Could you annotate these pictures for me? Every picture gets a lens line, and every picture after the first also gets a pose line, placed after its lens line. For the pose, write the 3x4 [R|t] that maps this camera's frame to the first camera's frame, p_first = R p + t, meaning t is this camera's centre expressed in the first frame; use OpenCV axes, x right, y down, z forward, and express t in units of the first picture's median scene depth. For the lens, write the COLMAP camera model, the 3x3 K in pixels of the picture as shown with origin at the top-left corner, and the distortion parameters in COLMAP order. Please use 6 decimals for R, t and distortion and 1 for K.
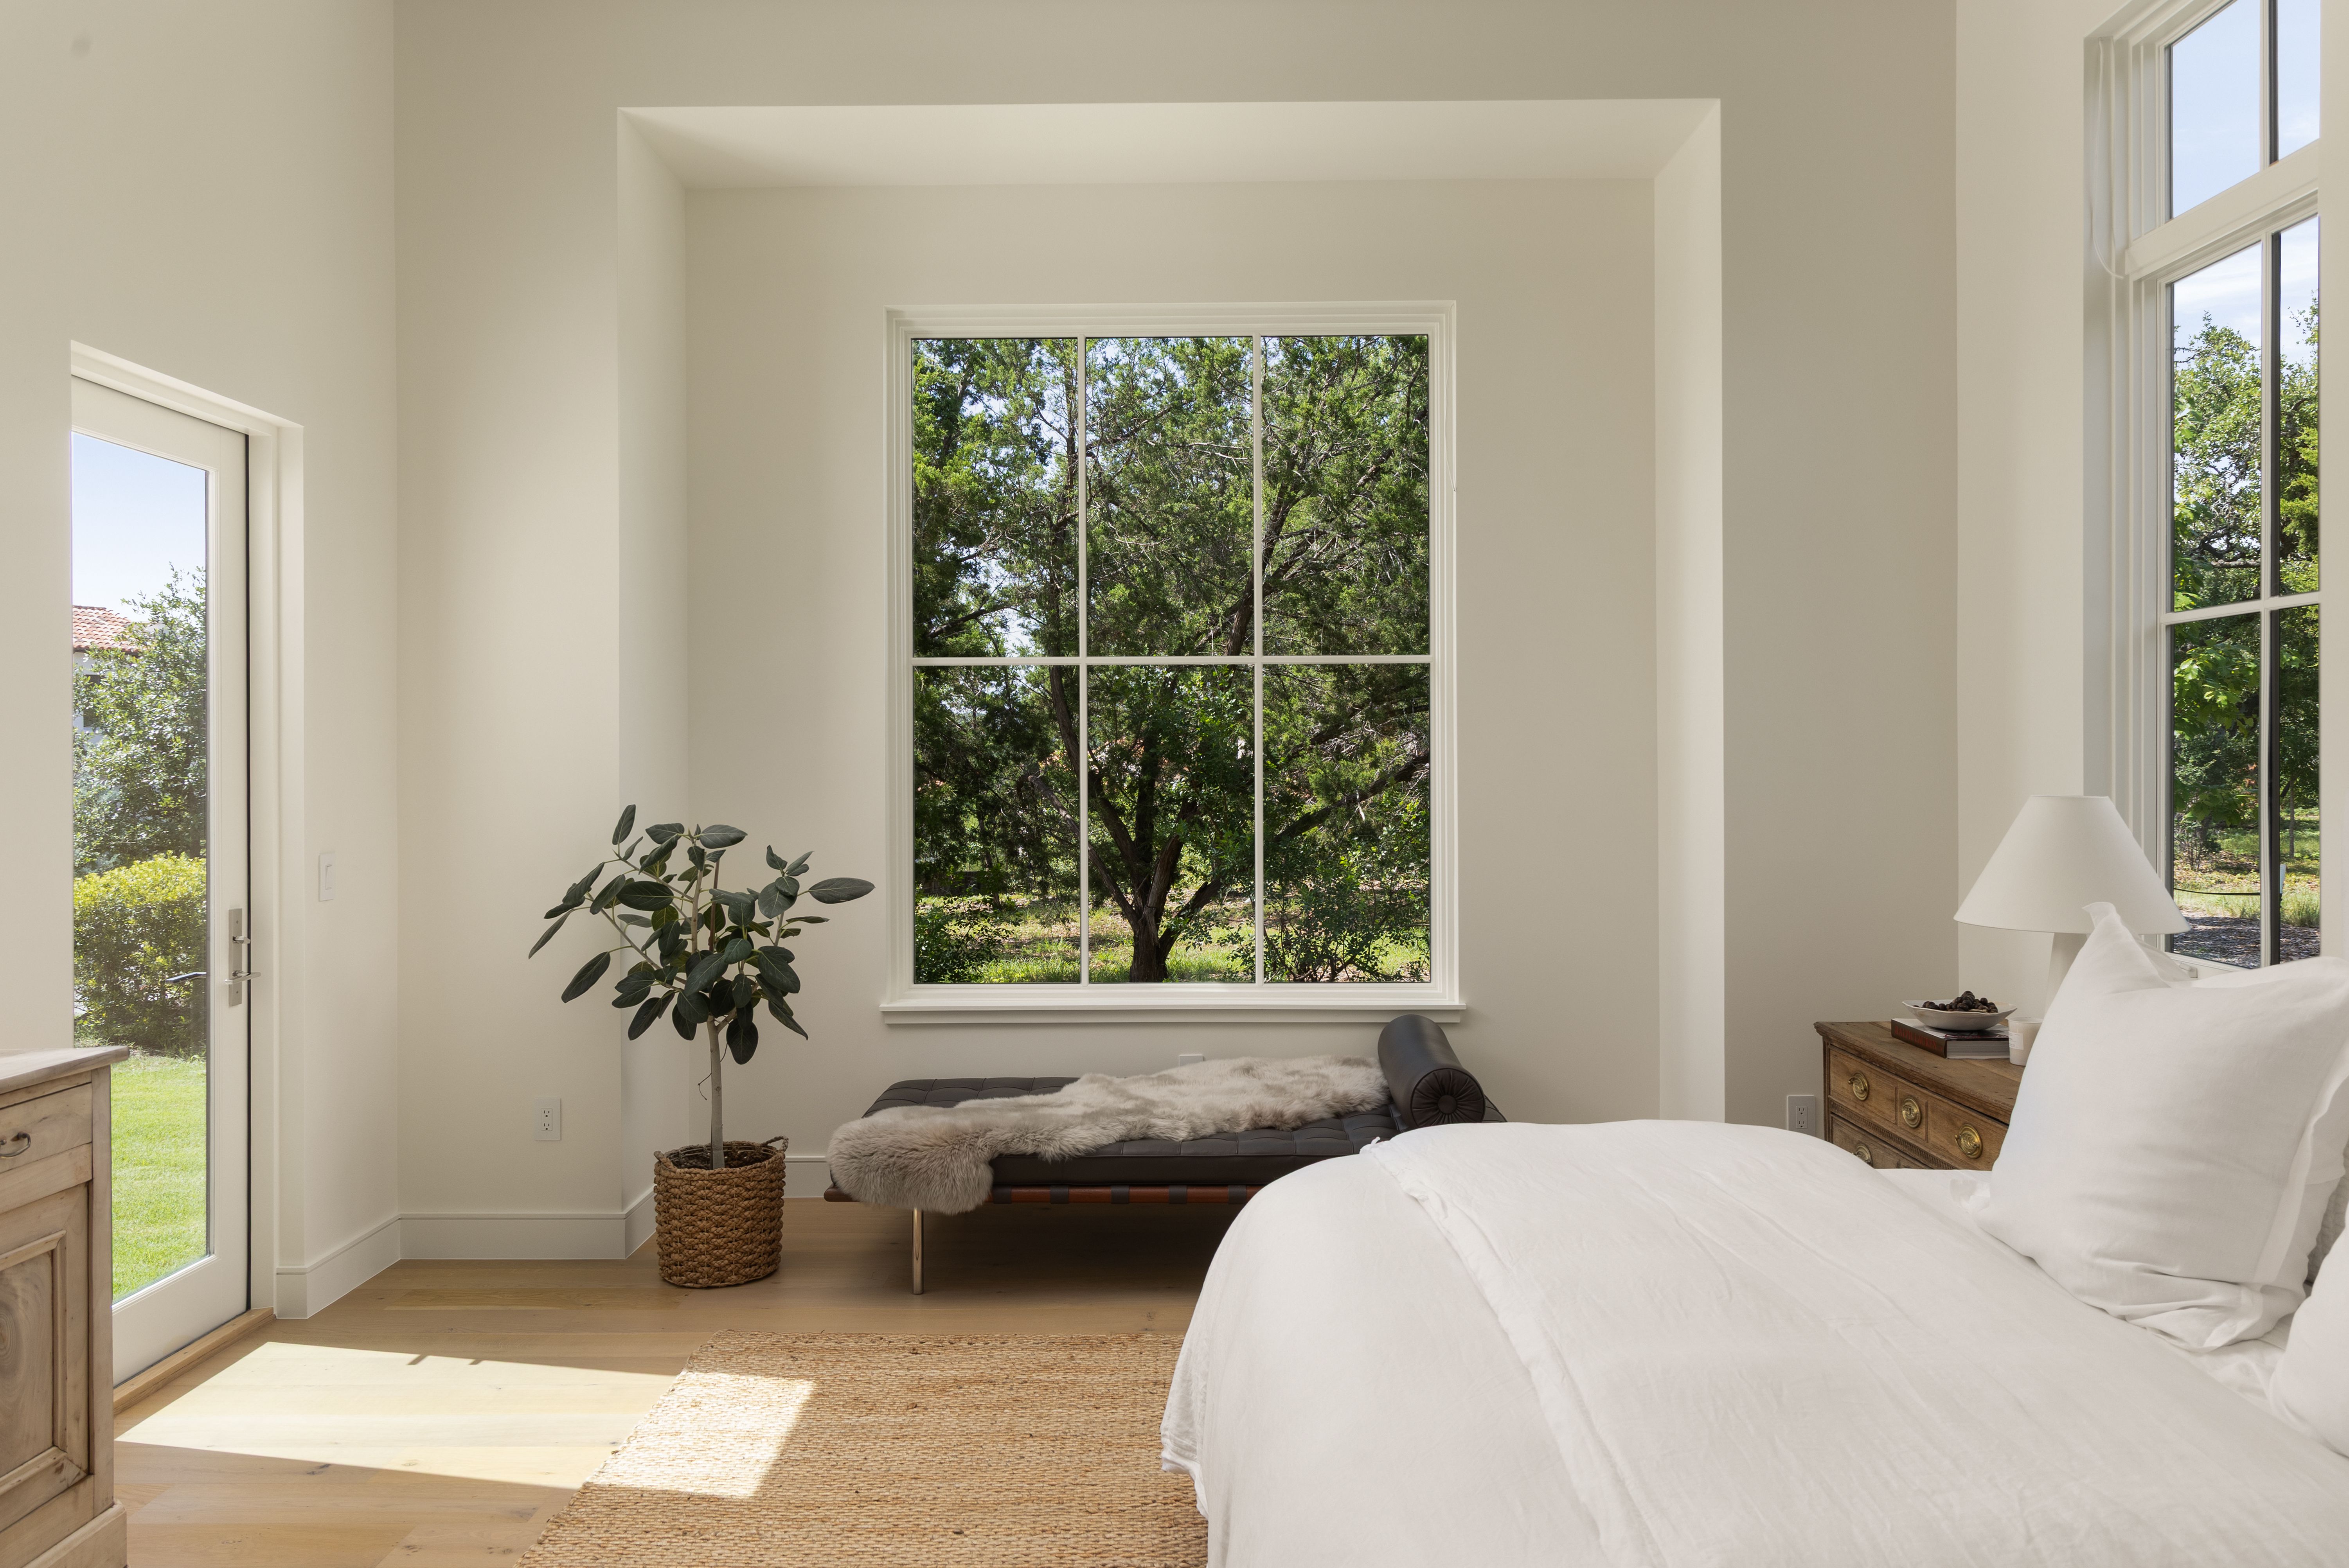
lens RADIAL K [[1628.3, 0, 1184.7], [0, 1628.3, 766.4], [0, 0, 1]] dist [0.007663, -0.003066]
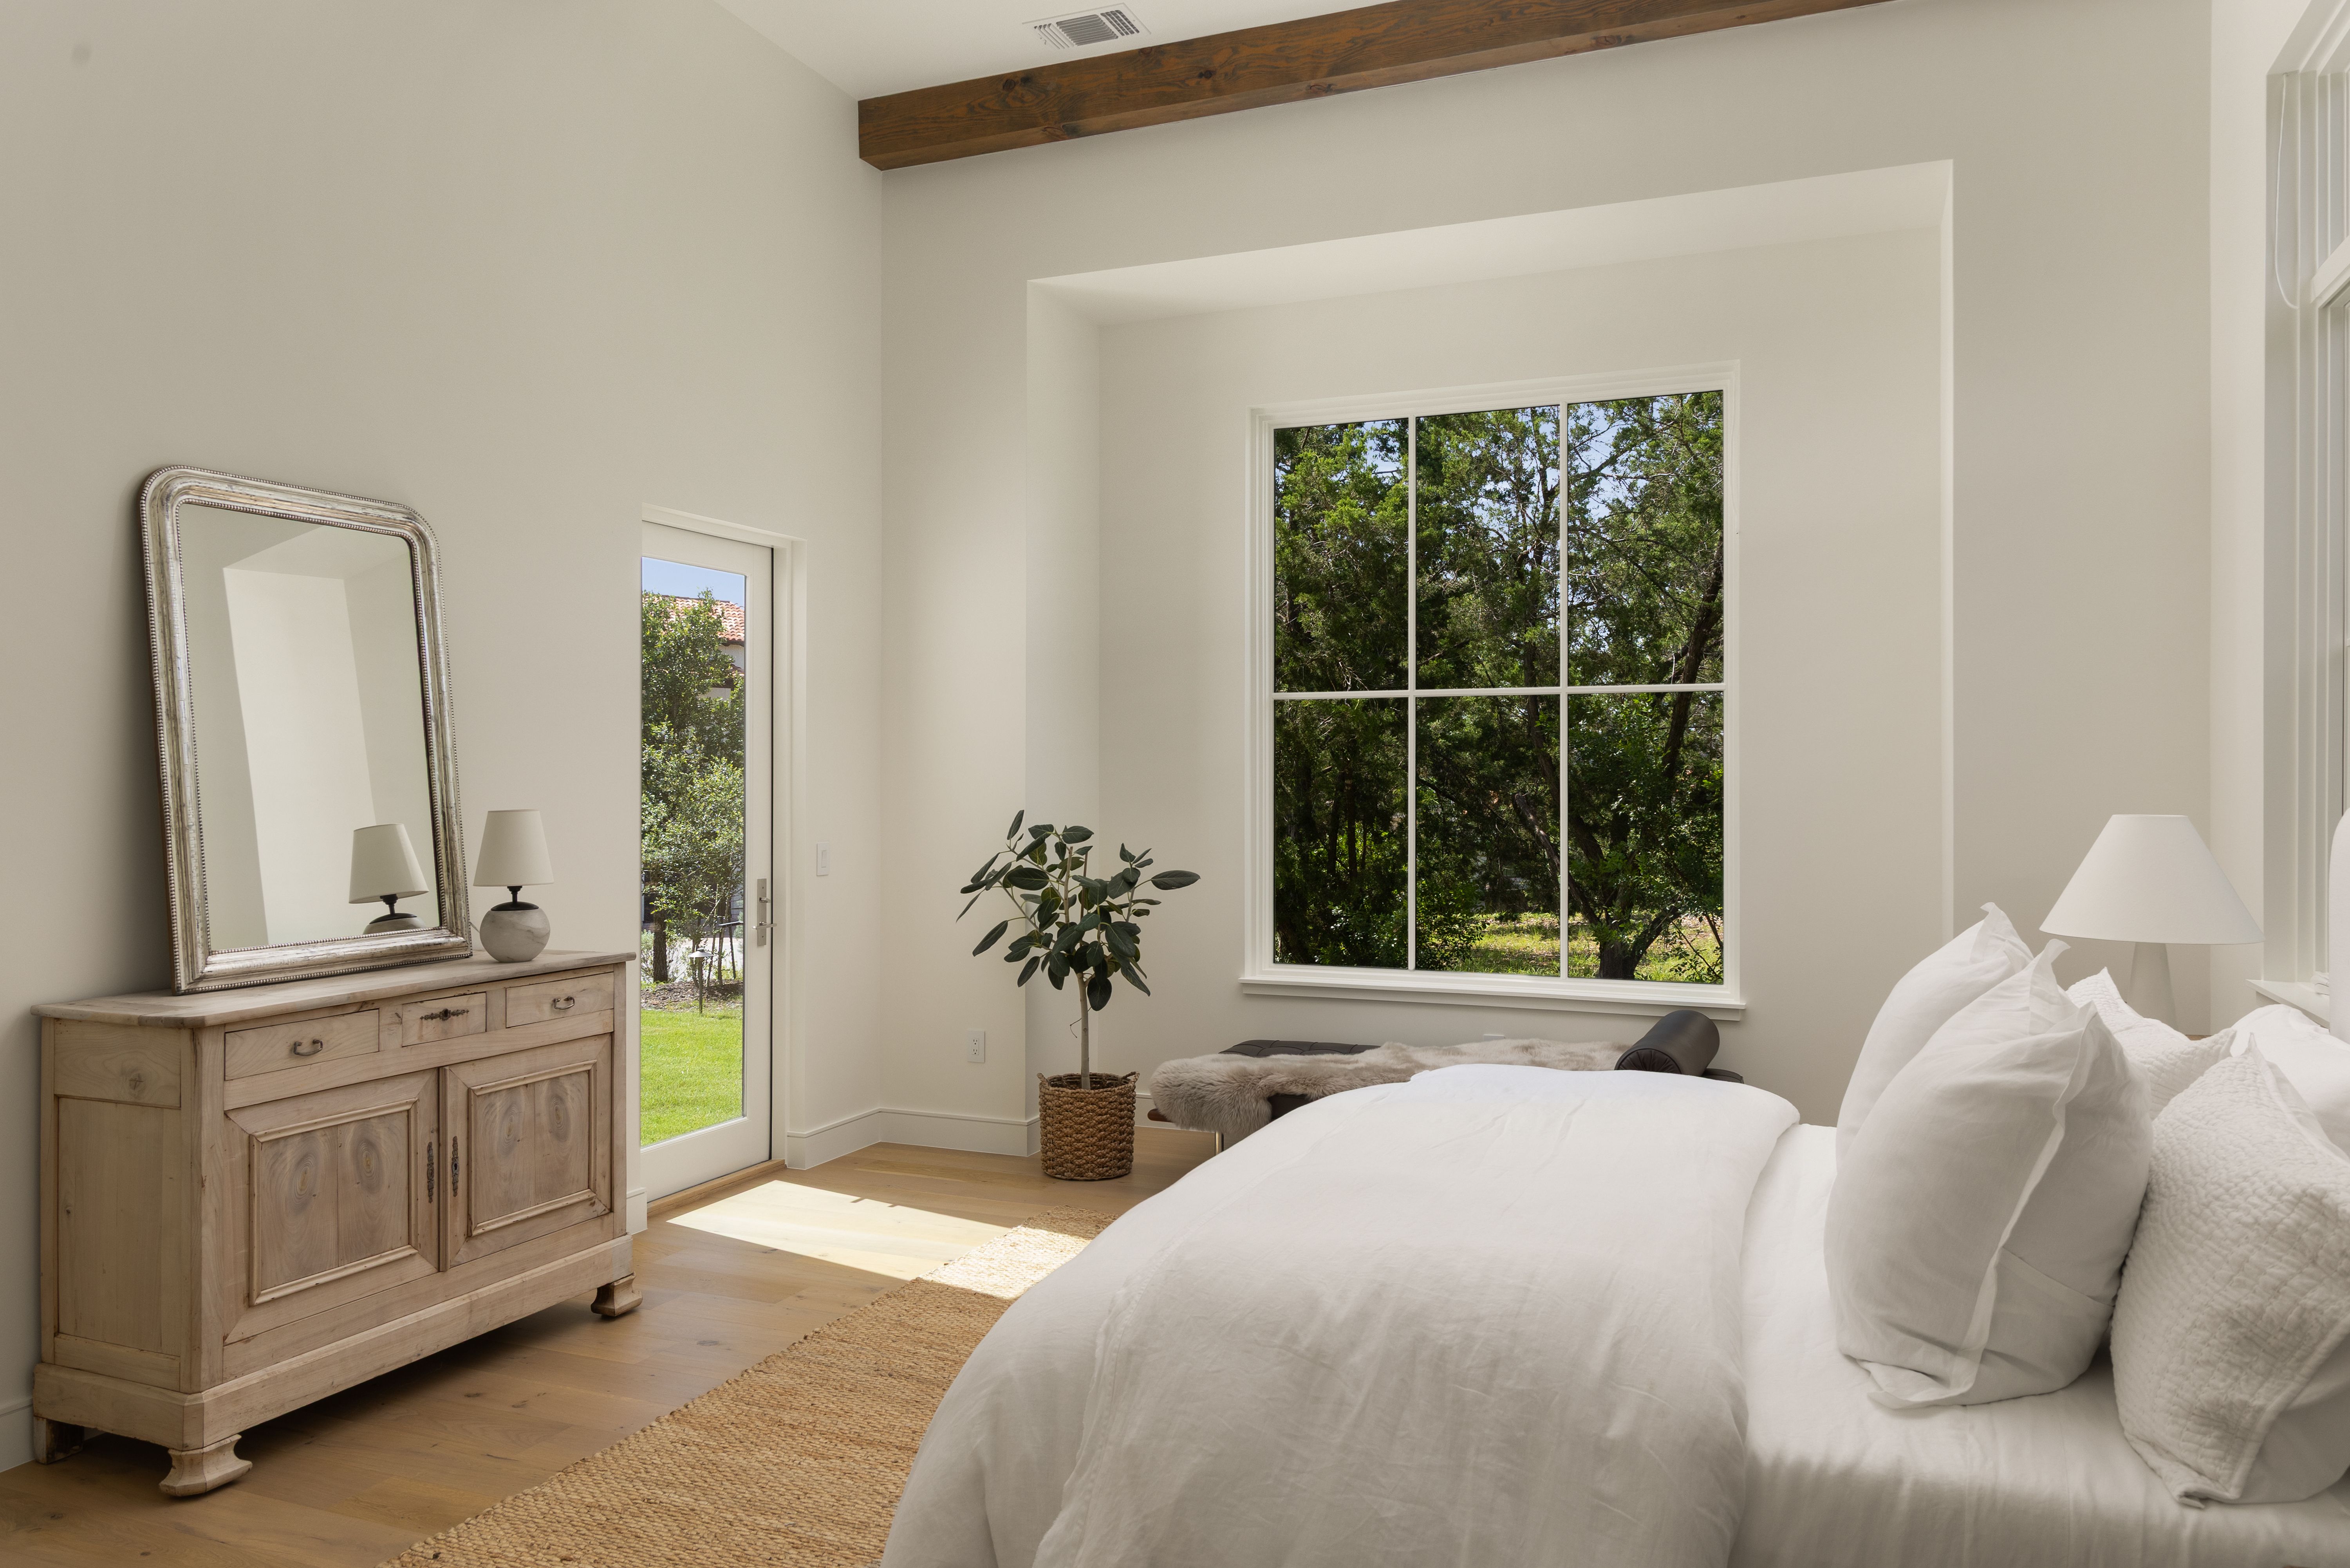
lens RADIAL K [[1629.3, 0, 1193.3], [0, 1629.3, 780.5], [0, 0, 1]] dist [0.007663, -0.003066]
pose [[0.927850, 0.005146, -0.372917, 0.289174], [-0.006298, 0.999978, -0.001872, 0.000891], [0.372899, 0.004085, 0.927863, -0.181263]]
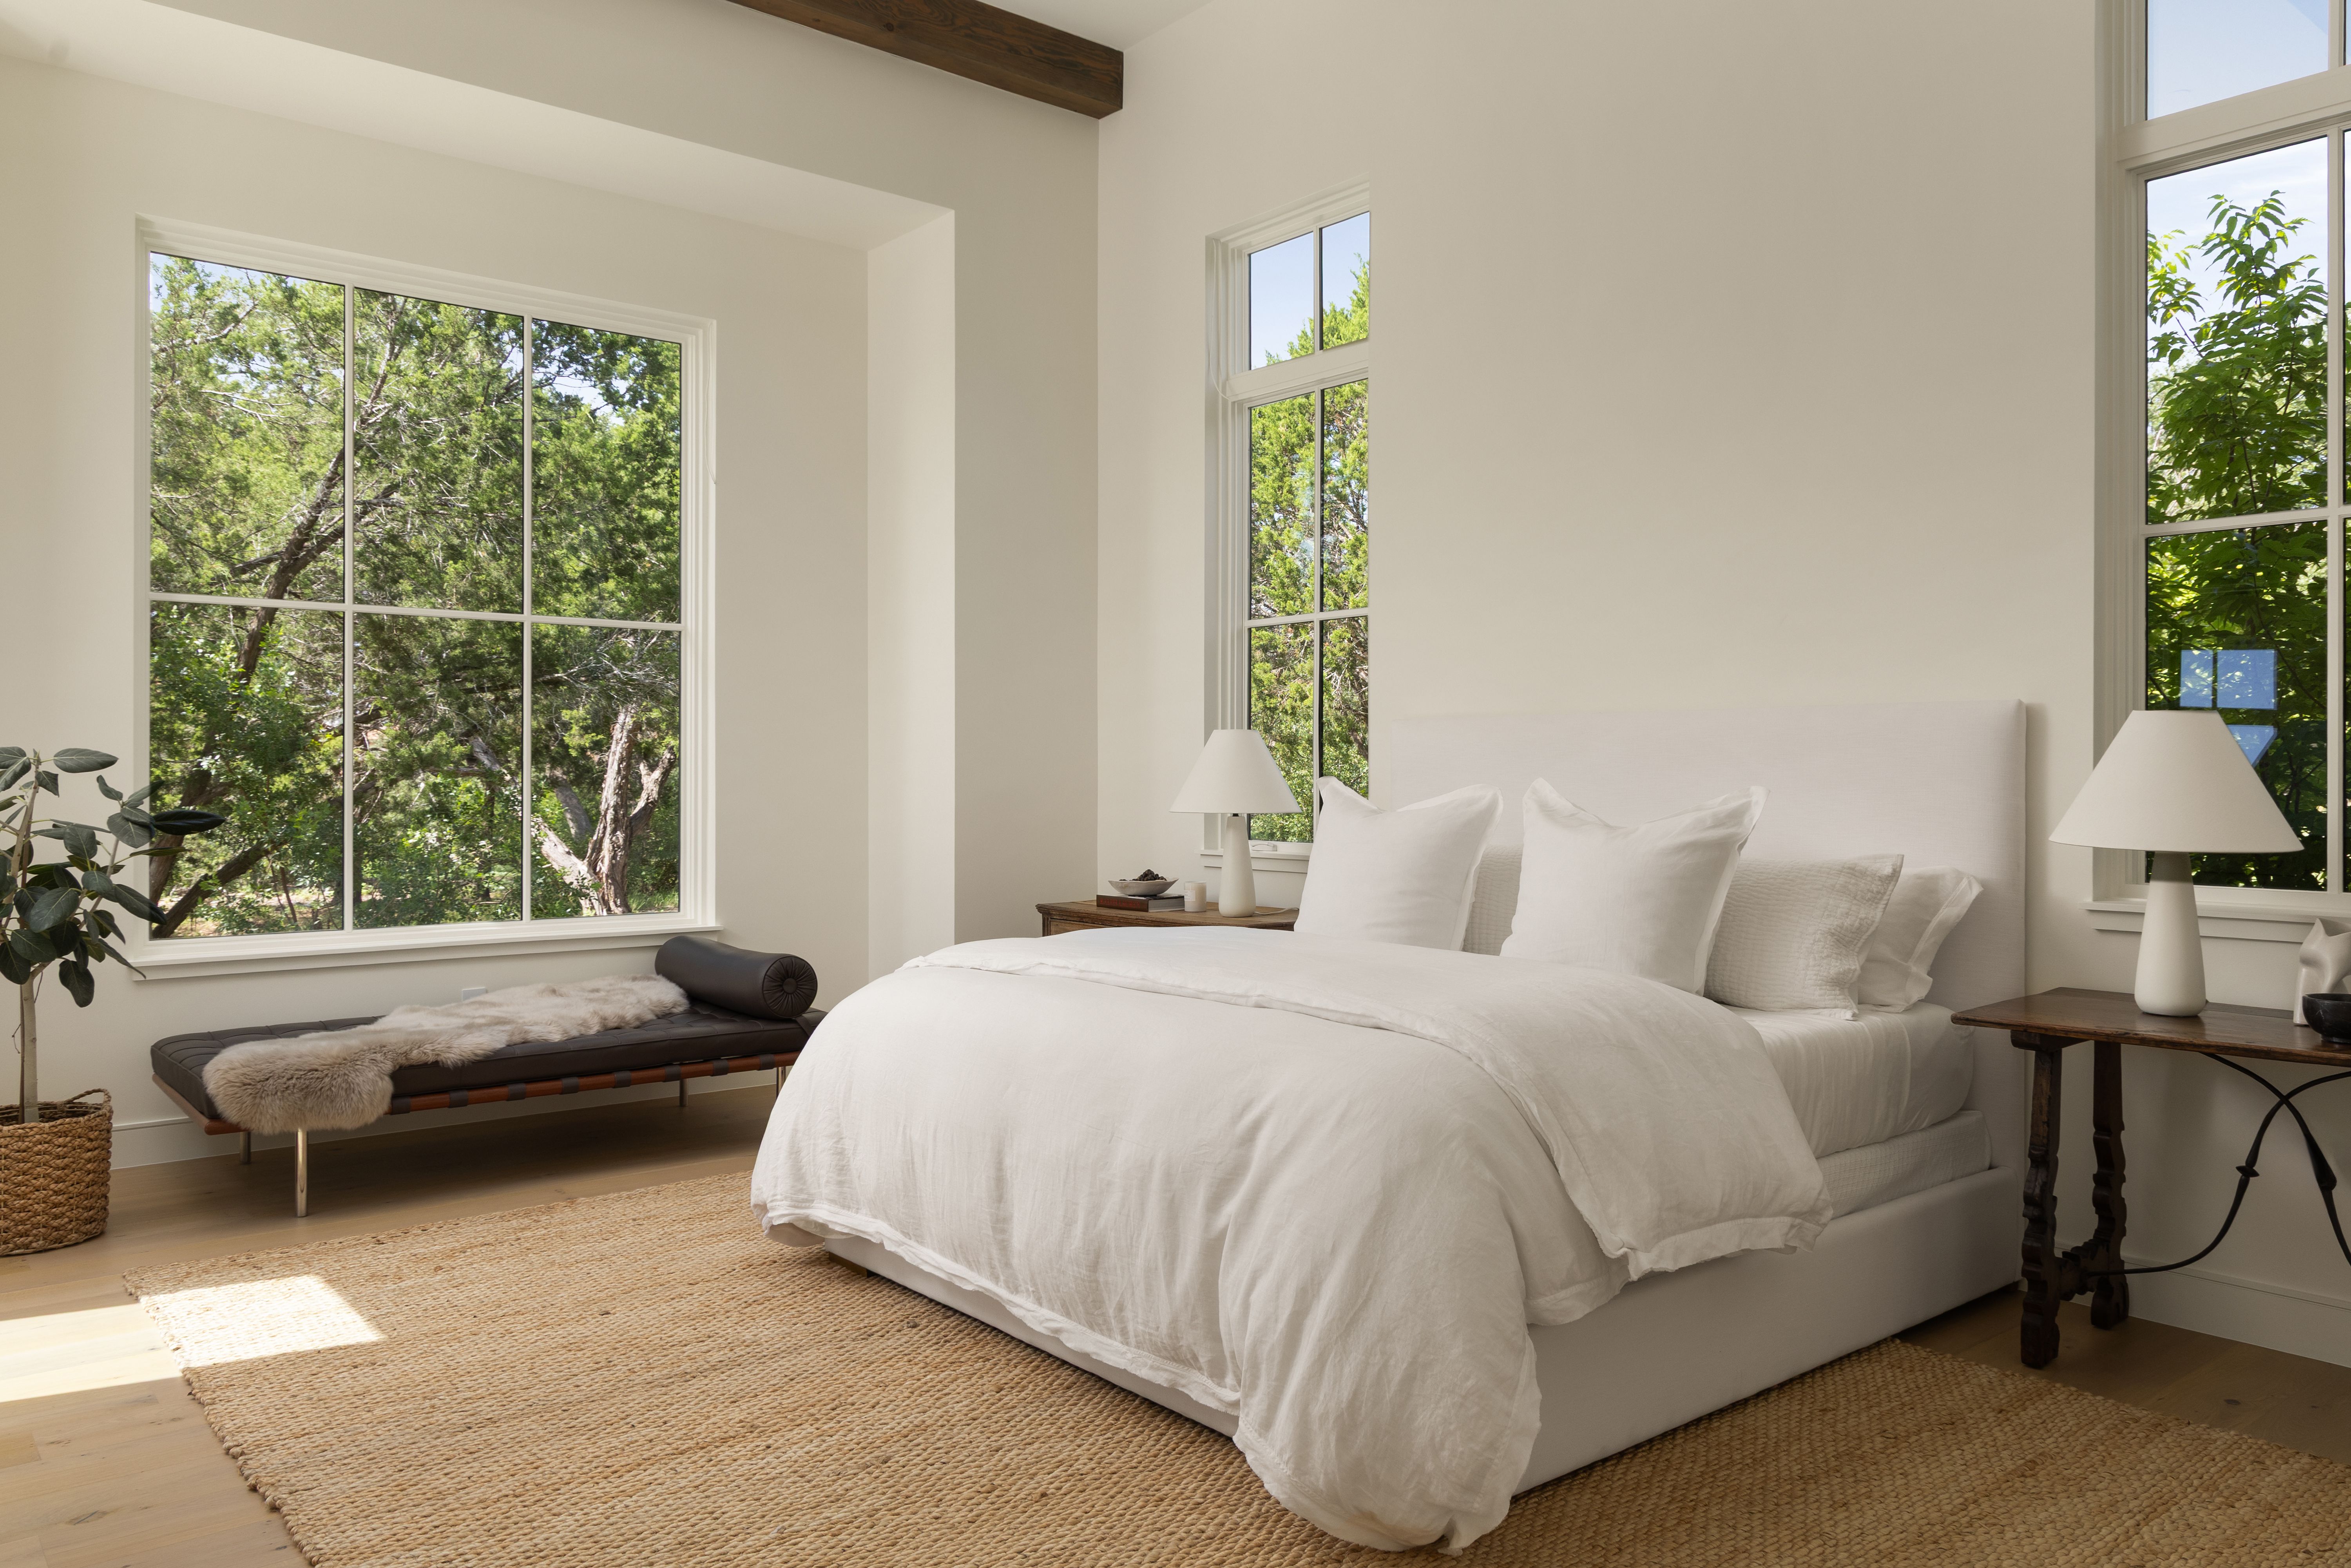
lens RADIAL K [[1629.9, 0, 1183.4], [0, 1629.9, 781.0], [0, 0, 1]] dist [0.007663, -0.003066]
pose [[0.765554, 0.001334, 0.643371, -0.401373], [0.000991, 0.999994, -0.003254, 0.057990], [-0.643371, 0.003129, 0.765548, -0.128458]]
